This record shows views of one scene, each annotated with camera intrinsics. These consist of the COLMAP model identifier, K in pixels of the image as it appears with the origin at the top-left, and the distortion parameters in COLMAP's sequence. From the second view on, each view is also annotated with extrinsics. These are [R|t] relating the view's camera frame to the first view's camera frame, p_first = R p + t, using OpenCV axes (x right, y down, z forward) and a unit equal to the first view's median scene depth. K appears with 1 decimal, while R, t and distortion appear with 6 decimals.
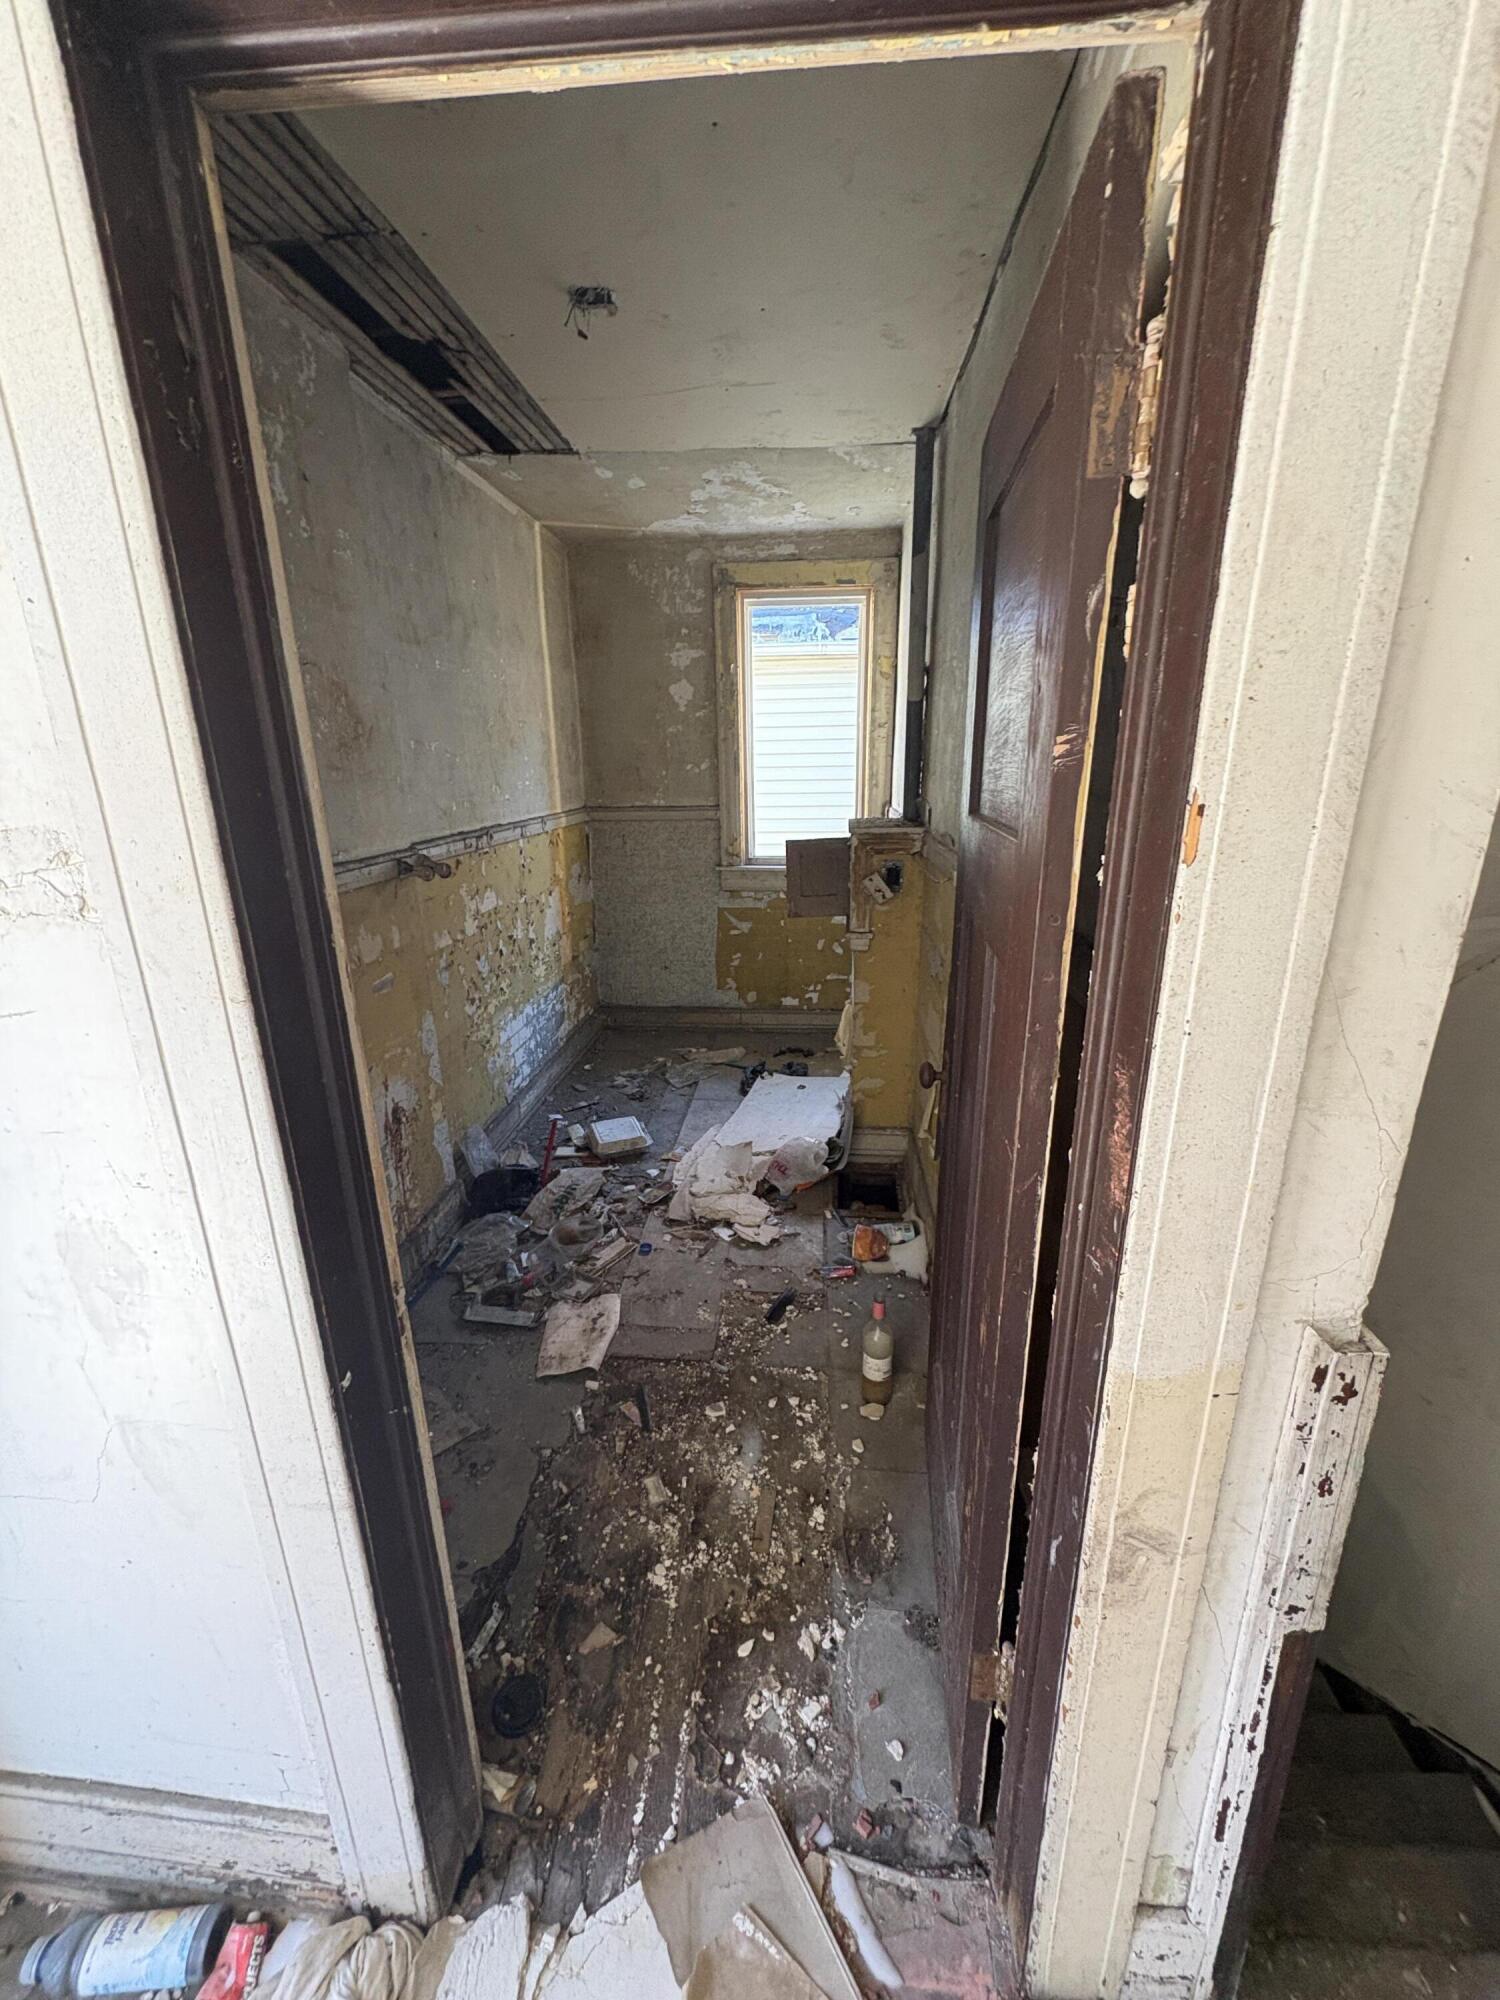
lens RADIAL K [[794.5, 0, 755.1], [0, 794.5, 999.7], [0, 0, 1]] dist [0.002296, -0.000273]
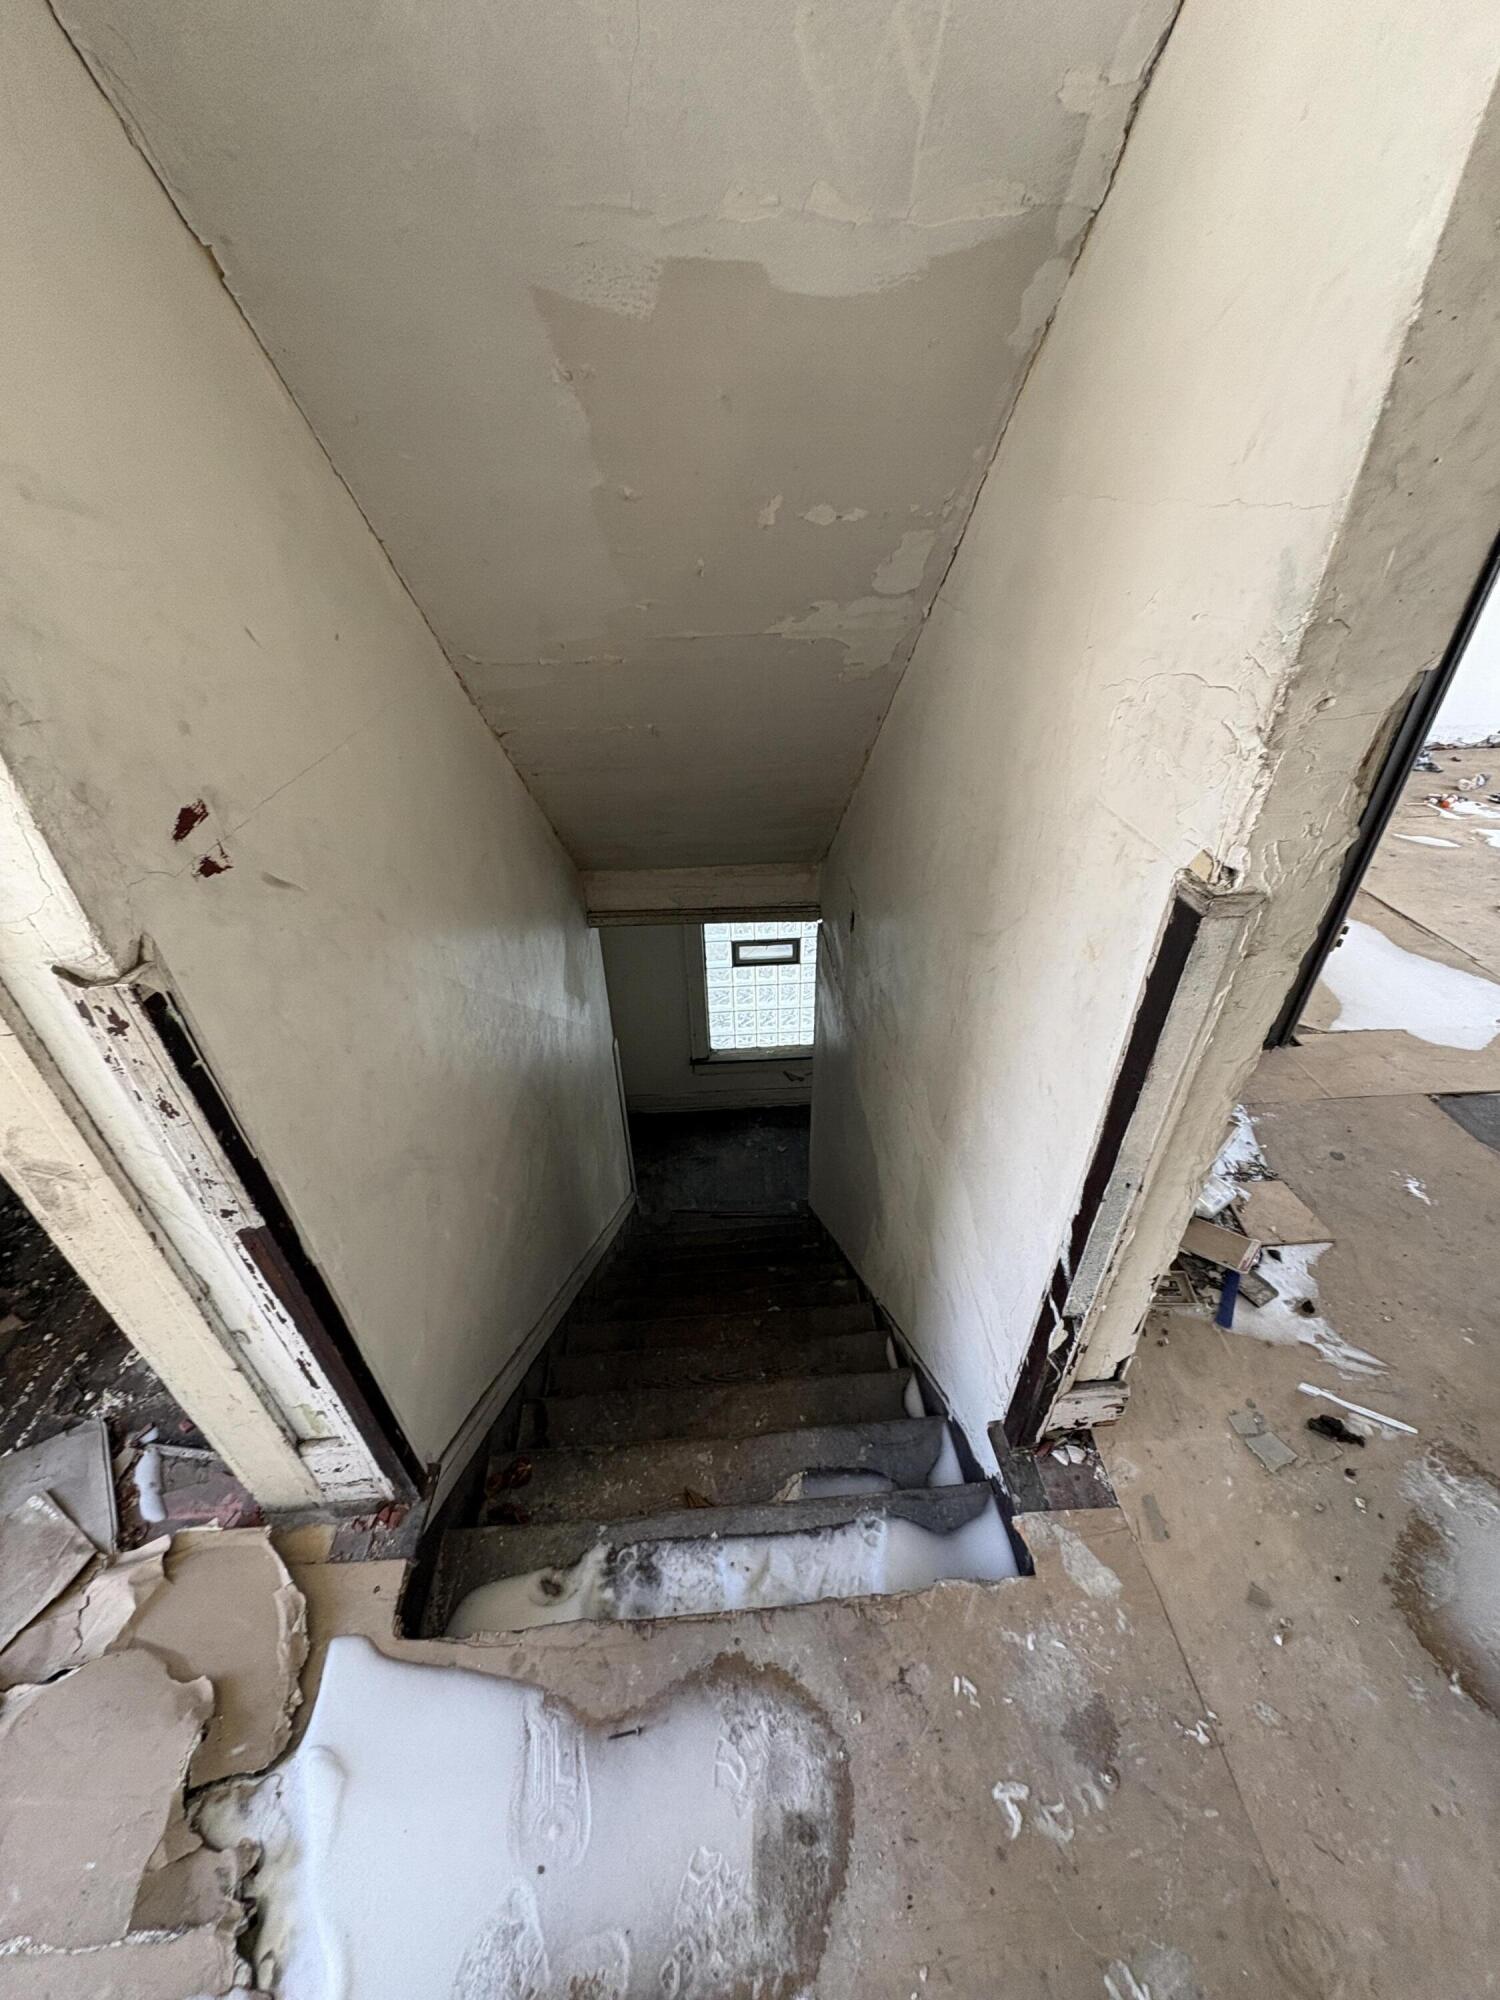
lens RADIAL K [[794.5, 0, 754.0], [0, 794.5, 1001.9], [0, 0, 1]] dist [0.002296, -0.000273]
pose [[0.989518, -0.079058, 0.120846, 1.147072], [0.040760, 0.955709, 0.291477, 0.148487], [-0.138537, -0.283496, 0.948914, -0.096788]]
